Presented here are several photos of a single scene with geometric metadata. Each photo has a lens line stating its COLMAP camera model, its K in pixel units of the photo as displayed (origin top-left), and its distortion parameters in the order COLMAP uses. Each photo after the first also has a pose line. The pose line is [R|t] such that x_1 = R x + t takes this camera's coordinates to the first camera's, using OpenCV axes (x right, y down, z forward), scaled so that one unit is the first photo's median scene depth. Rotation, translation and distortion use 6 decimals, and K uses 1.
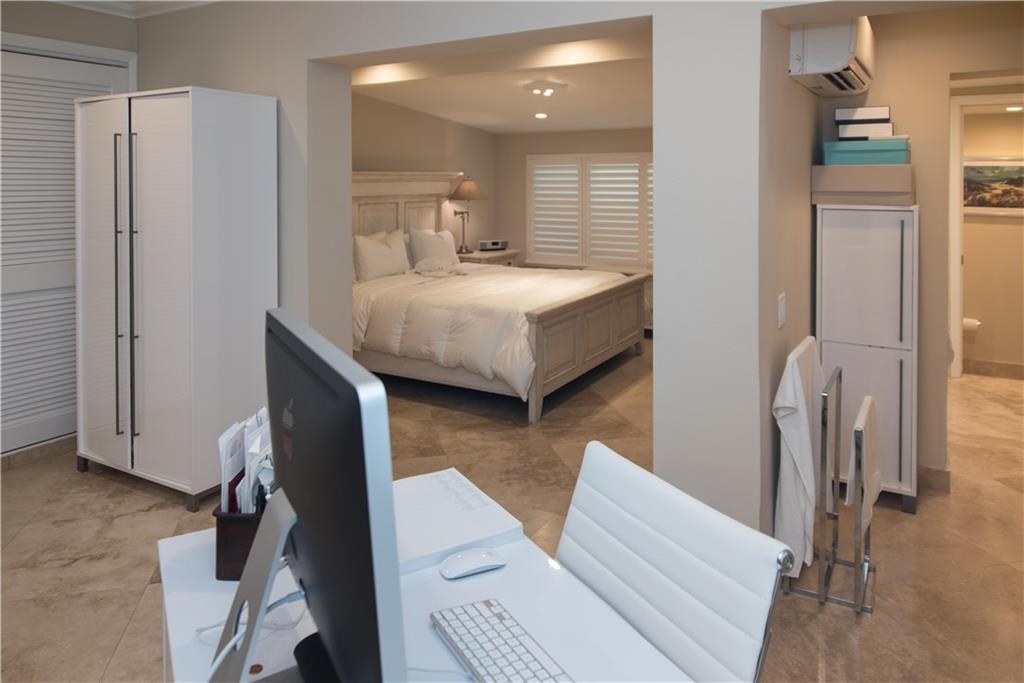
lens RADIAL K [[715.3, 0, 509.6], [0, 715.3, 203.2], [0, 0, 1]] dist [0.000232, 0.000307]
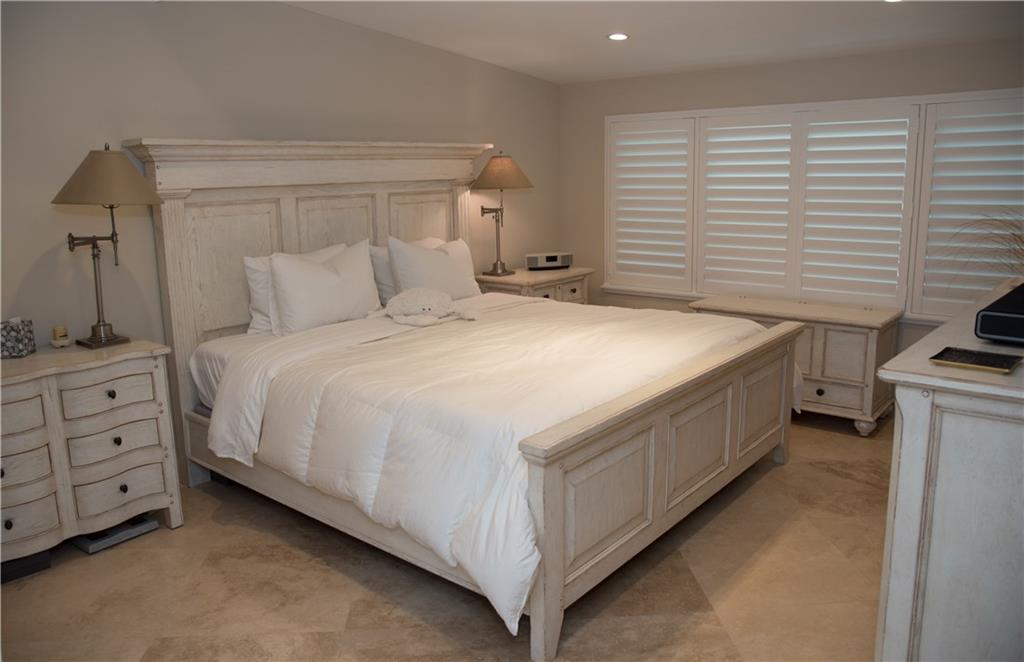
lens RADIAL K [[754.2, 0, 512.0], [0, 754.2, 331.0], [0, 0, 1]] dist [-0.062055, 0.001706]
pose [[0.986657, 0.017203, -0.161899, 0.069225], [0.011175, 0.984902, 0.172752, 0.004700], [0.162427, -0.172257, 0.971568, 0.424249]]
